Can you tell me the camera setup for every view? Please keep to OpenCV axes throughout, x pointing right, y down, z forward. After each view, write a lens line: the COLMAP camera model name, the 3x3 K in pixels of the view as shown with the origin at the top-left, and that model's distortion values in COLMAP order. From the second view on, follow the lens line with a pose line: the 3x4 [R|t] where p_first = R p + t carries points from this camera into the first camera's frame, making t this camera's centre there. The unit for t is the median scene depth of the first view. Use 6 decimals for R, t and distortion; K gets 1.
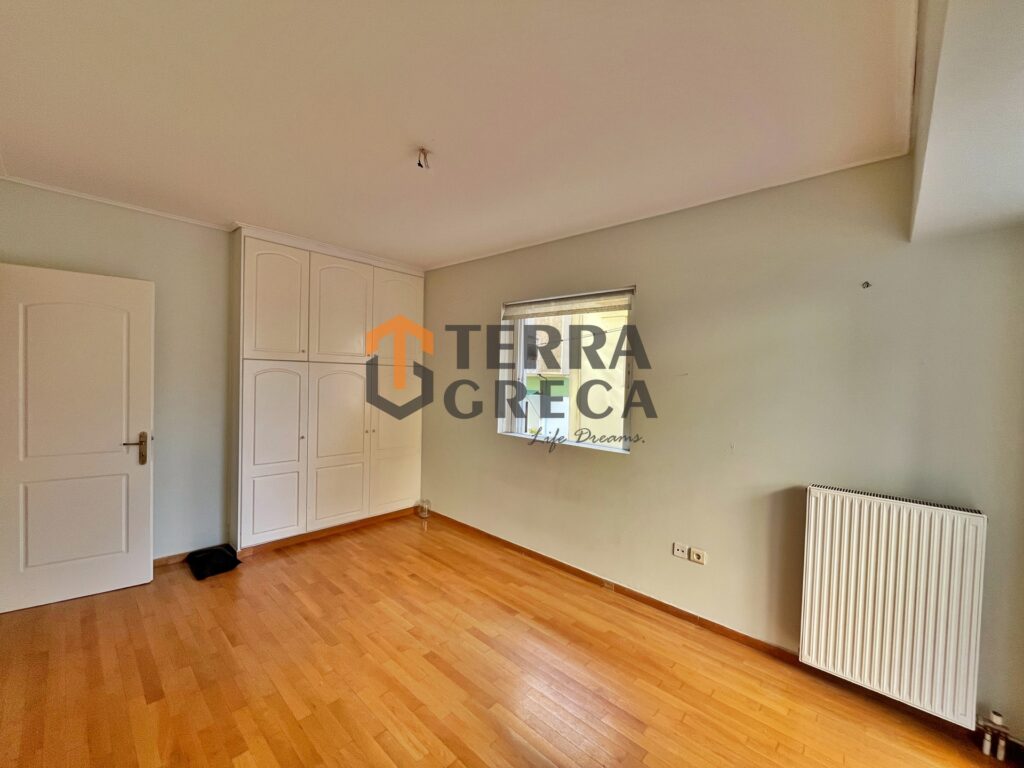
lens RADIAL K [[414.9, 0, 506.3], [0, 414.9, 385.0], [0, 0, 1]] dist [-0.001625, -0.000229]
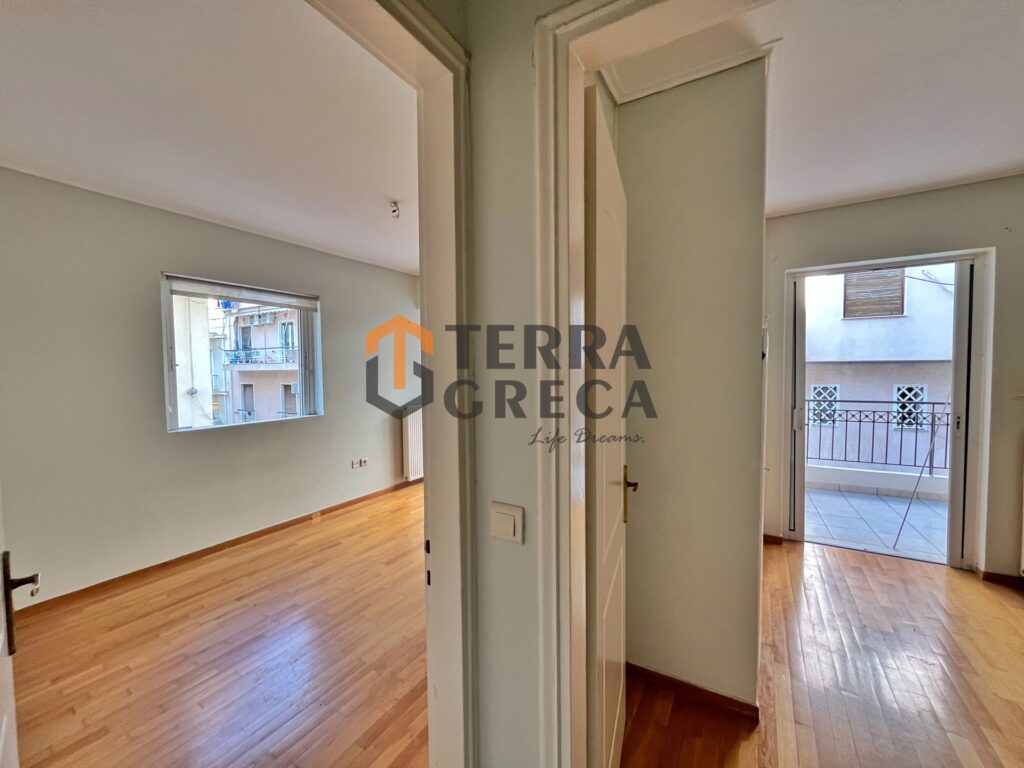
lens RADIAL K [[419.3, 0, 503.7], [0, 419.3, 382.9], [0, 0, 1]] dist [-0.002164, 0.004249]
pose [[-0.195600, -0.062500, 0.978690, -1.268533], [0.026958, 0.997247, 0.069073, -0.027073], [-0.980313, 0.039894, -0.193377, 0.690071]]
